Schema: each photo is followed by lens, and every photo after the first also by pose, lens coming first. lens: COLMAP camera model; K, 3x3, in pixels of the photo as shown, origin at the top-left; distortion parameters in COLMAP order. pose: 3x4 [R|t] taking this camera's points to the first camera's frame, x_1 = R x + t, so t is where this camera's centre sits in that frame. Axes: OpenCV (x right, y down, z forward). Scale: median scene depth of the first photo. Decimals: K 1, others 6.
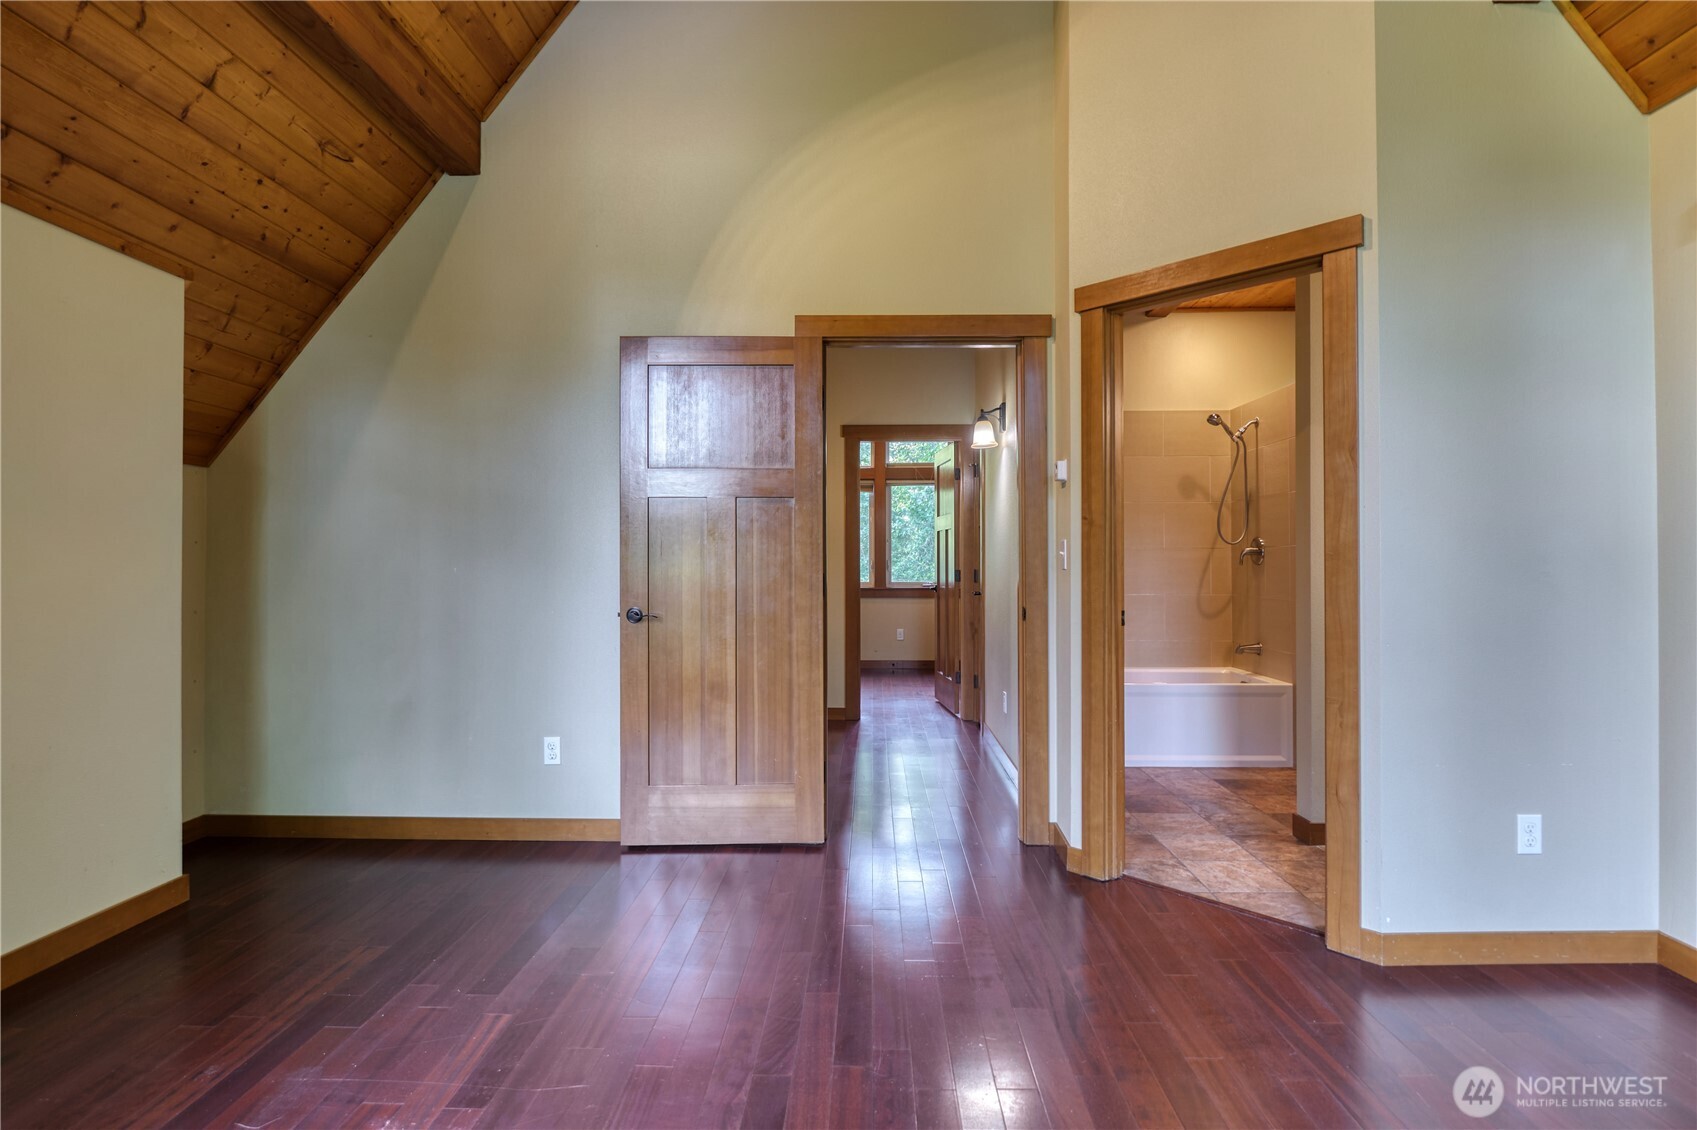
lens RADIAL K [[825.7, 0, 850.3], [0, 825.7, 552.9], [0, 0, 1]] dist [-0.011620, 0.000834]
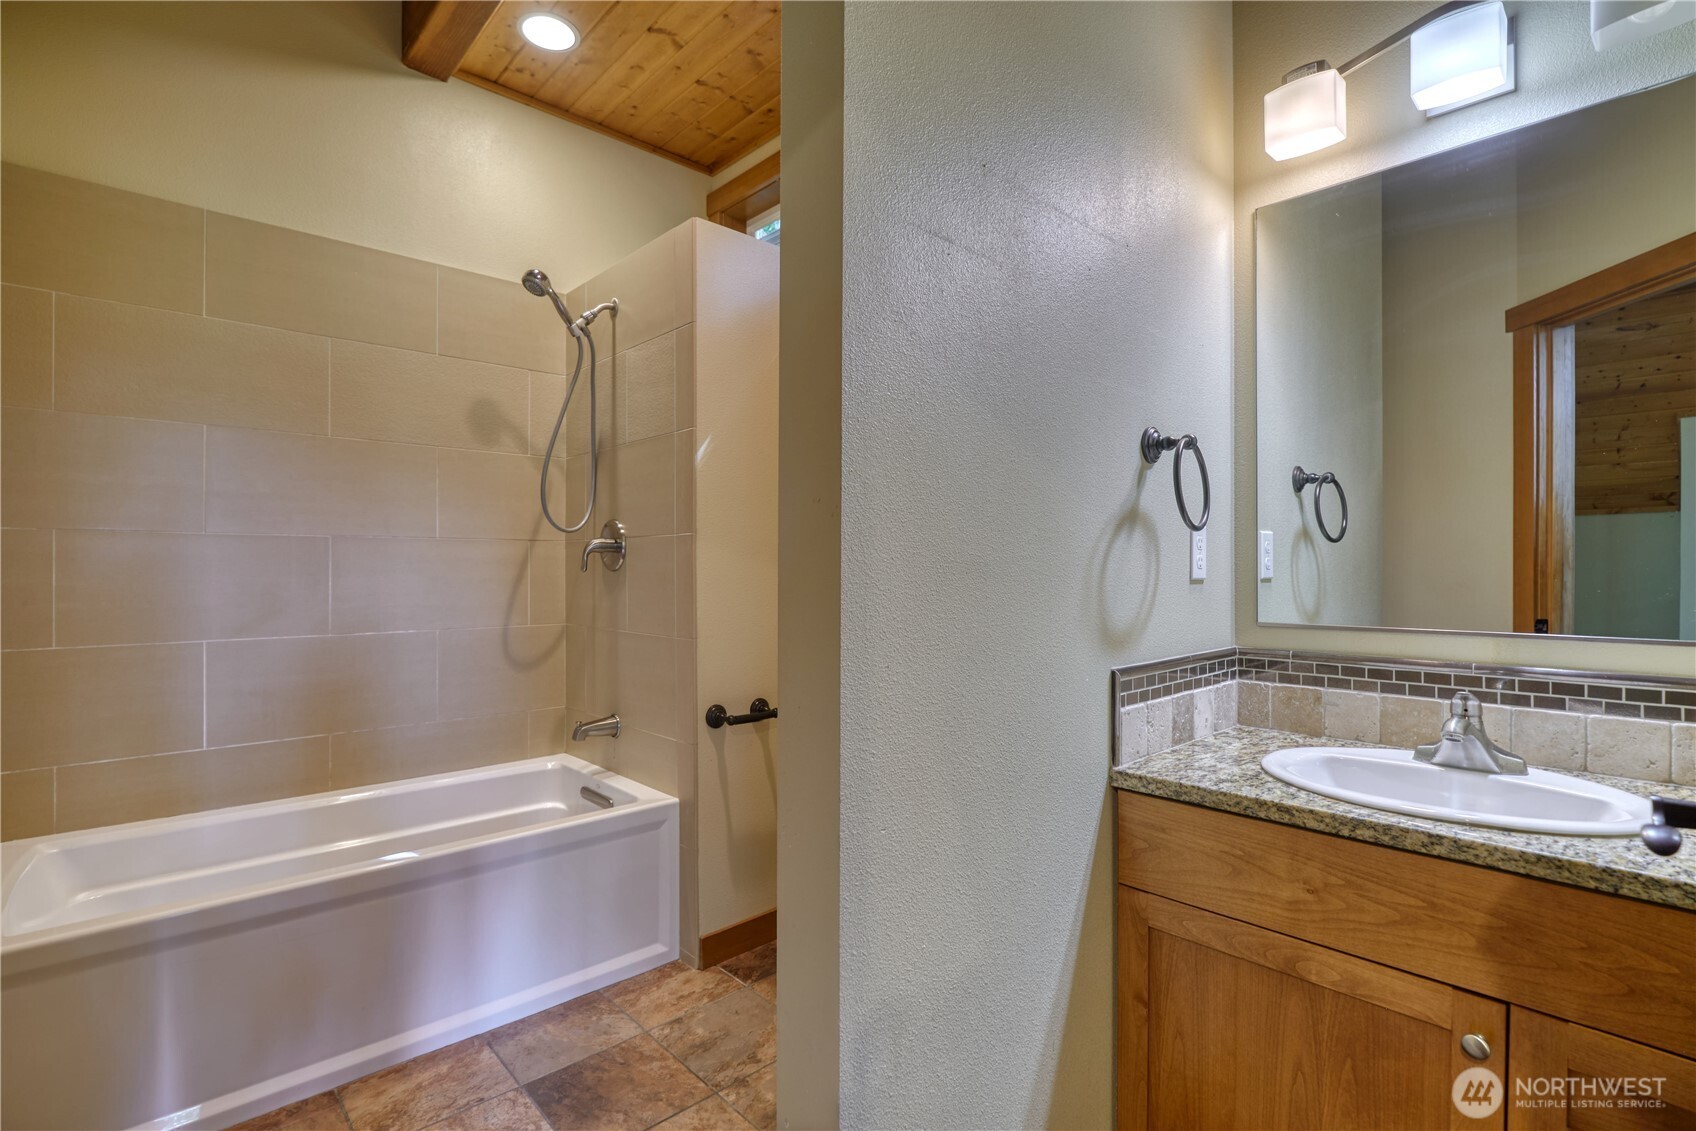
lens RADIAL K [[780.3, 0, 853.1], [0, 780.3, 566.6], [0, 0, 1]] dist [-0.006881, -0.004226]
pose [[0.700268, 0.004119, 0.713868, 0.236957], [-0.008964, 0.999955, 0.003023, 0.008790], [-0.713824, -0.008517, 0.700273, 0.523730]]
